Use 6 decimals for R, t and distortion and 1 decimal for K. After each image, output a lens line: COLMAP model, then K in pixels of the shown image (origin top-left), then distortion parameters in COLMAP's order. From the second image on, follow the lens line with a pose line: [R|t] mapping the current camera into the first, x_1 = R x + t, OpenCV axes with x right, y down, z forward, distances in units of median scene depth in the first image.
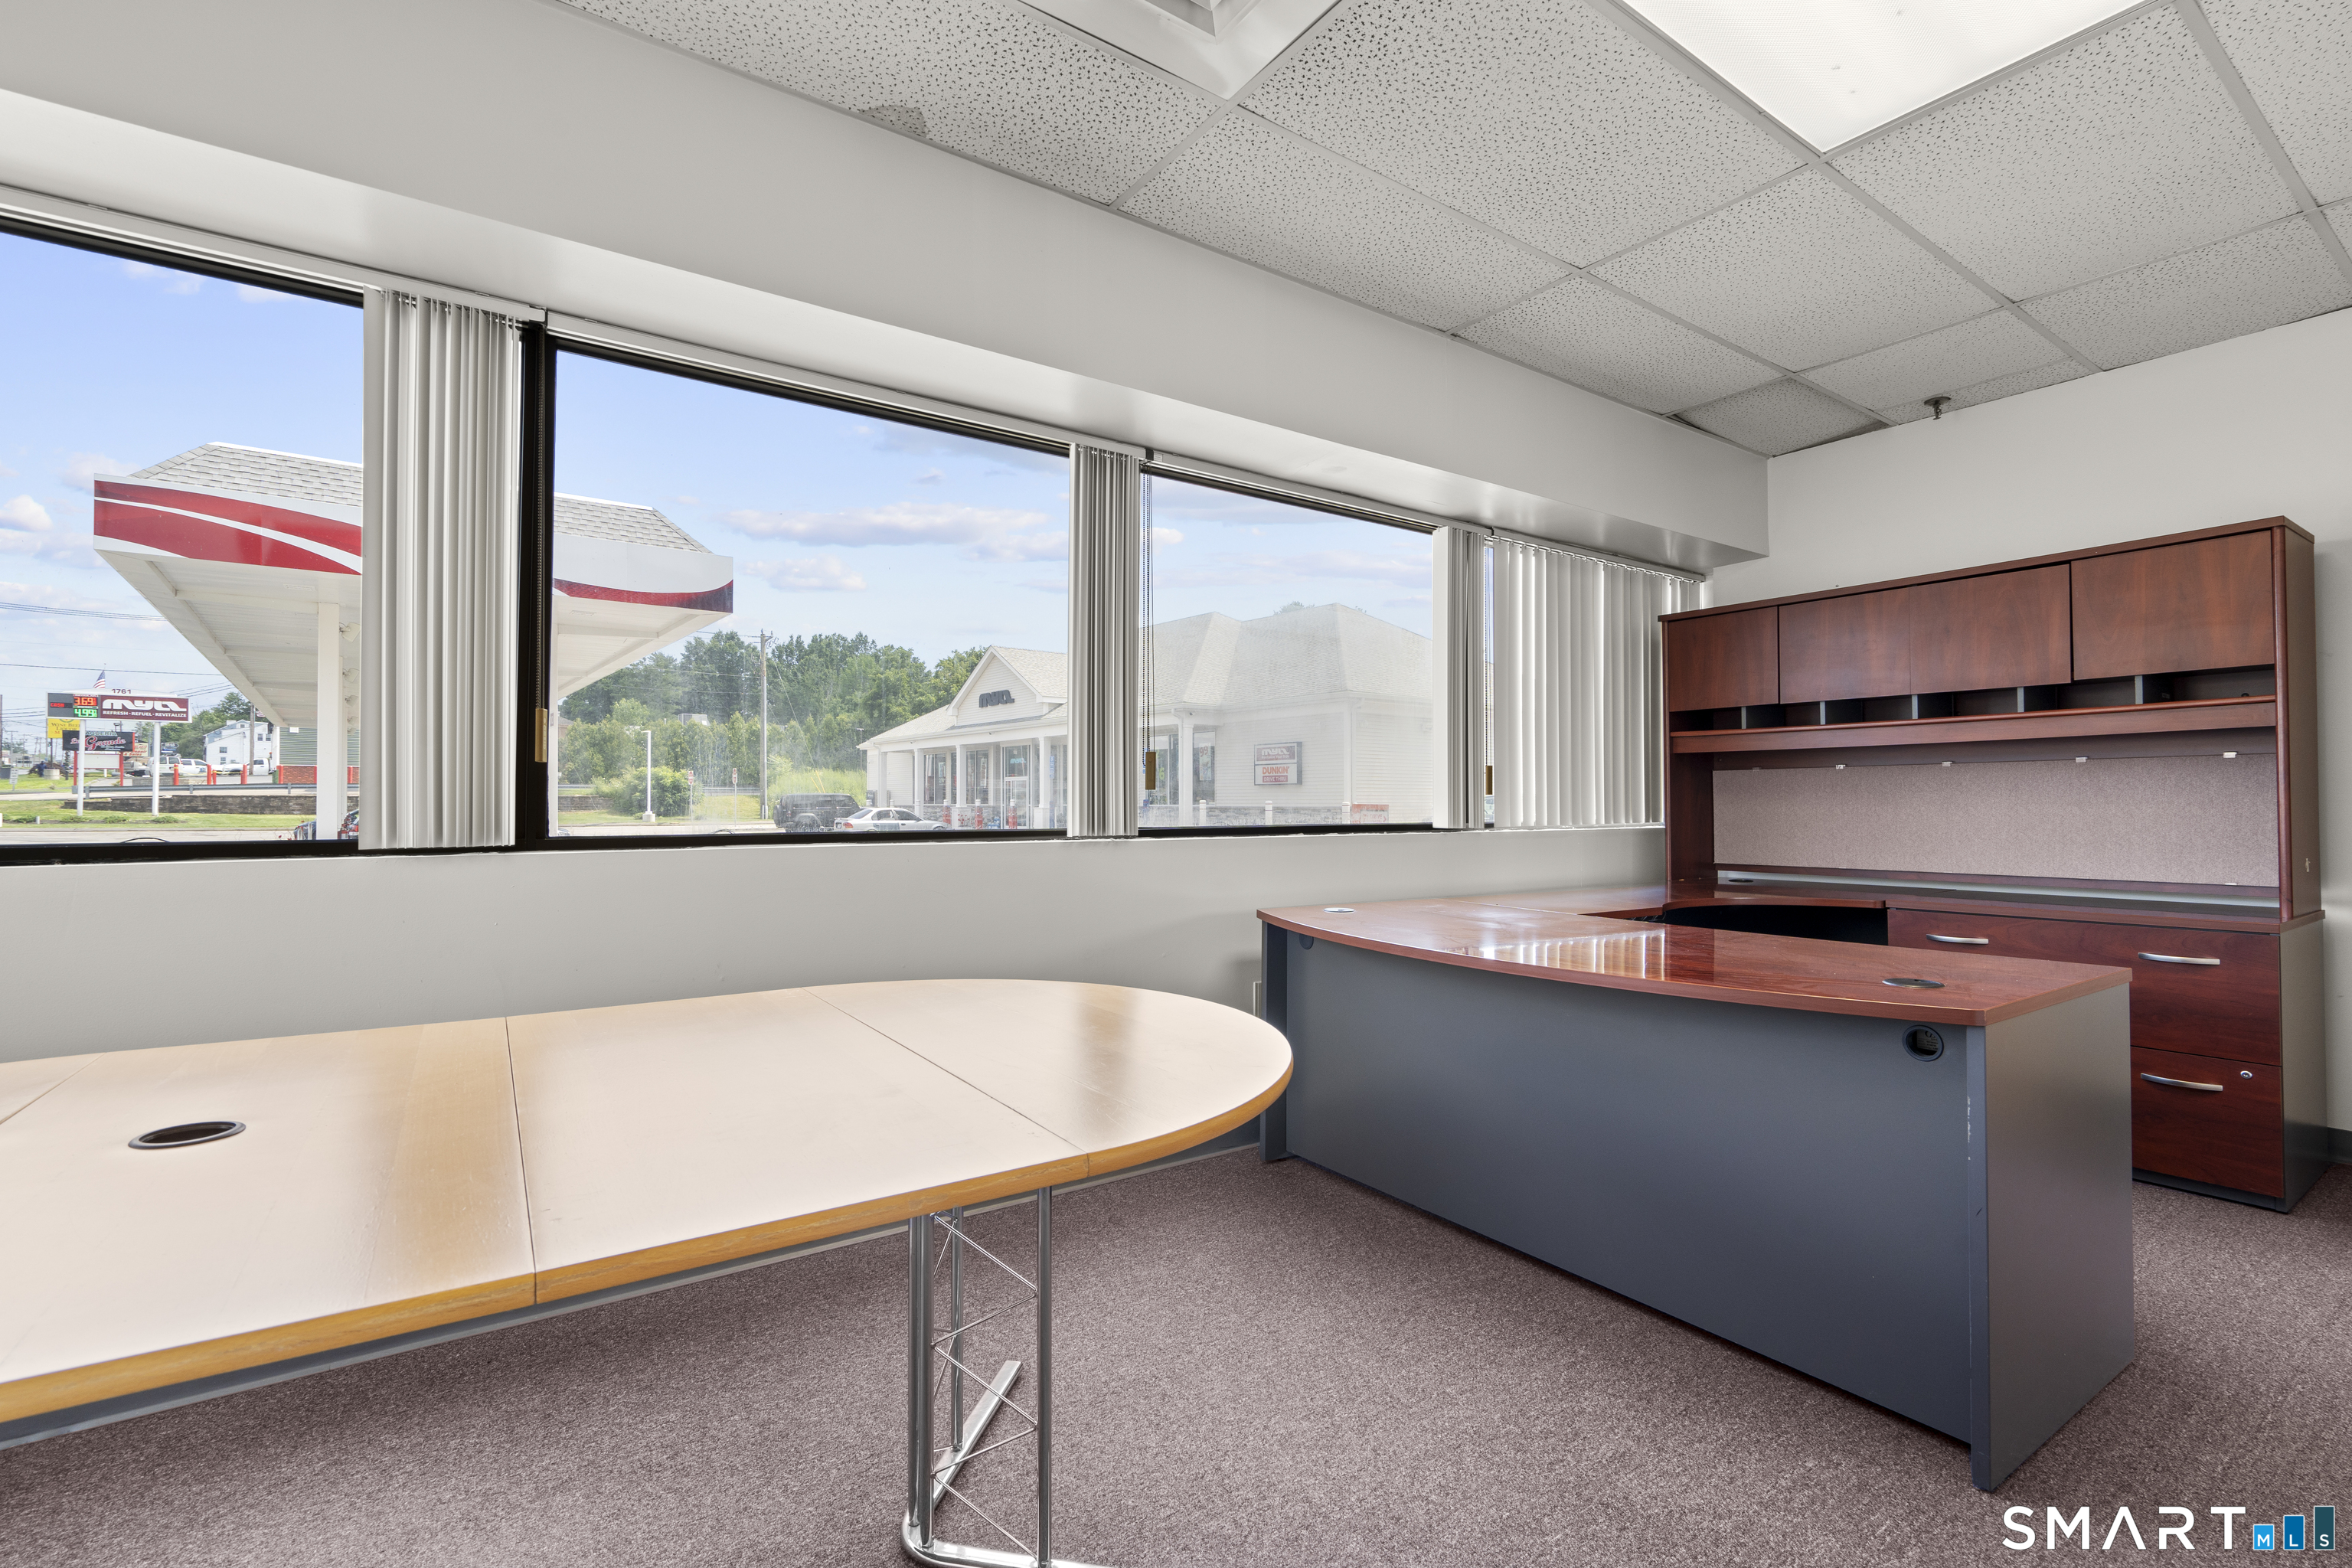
lens RADIAL K [[1051.9, 0, 1186.6], [0, 1051.9, 796.5], [0, 0, 1]] dist [-0.004795, 0.002614]
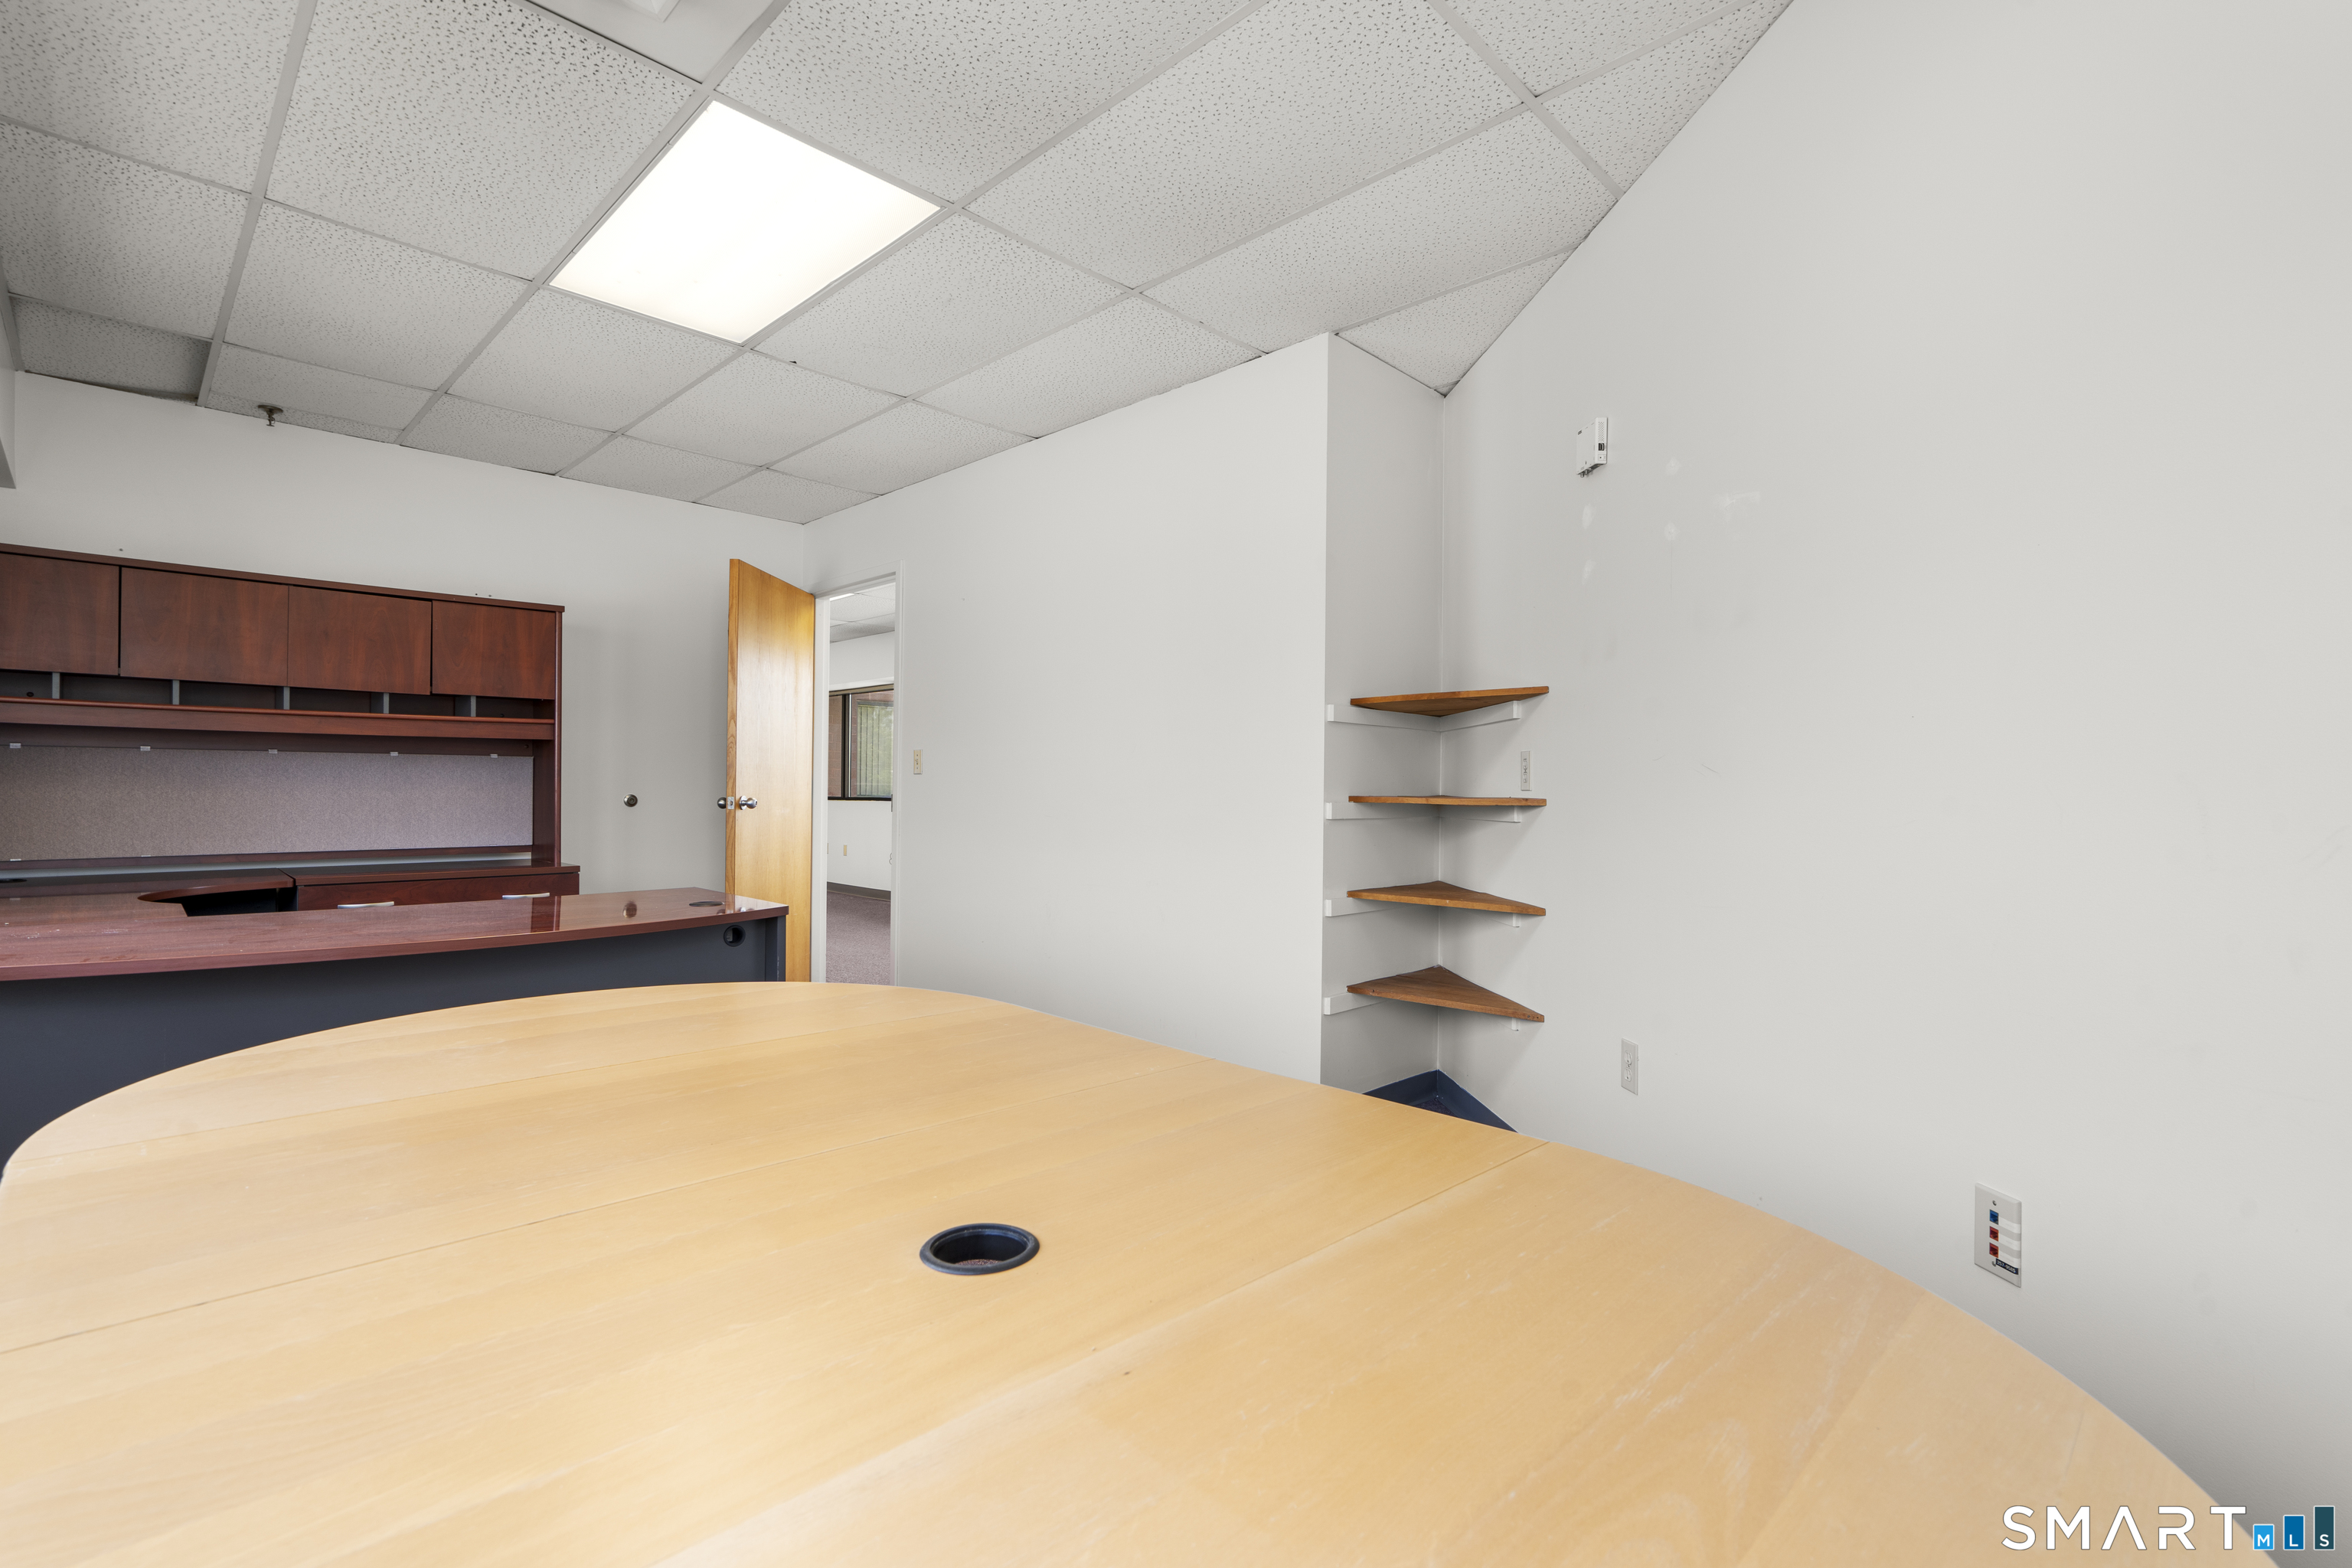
lens RADIAL K [[1051.9, 0, 1175.9], [0, 1051.9, 807.0], [0, 0, 1]] dist [-0.004795, 0.002614]
pose [[-0.181606, -0.008890, 0.983331, -0.527780], [-0.006156, 0.999950, 0.007904, 0.011708], [-0.983352, -0.004618, -0.181652, 0.309206]]
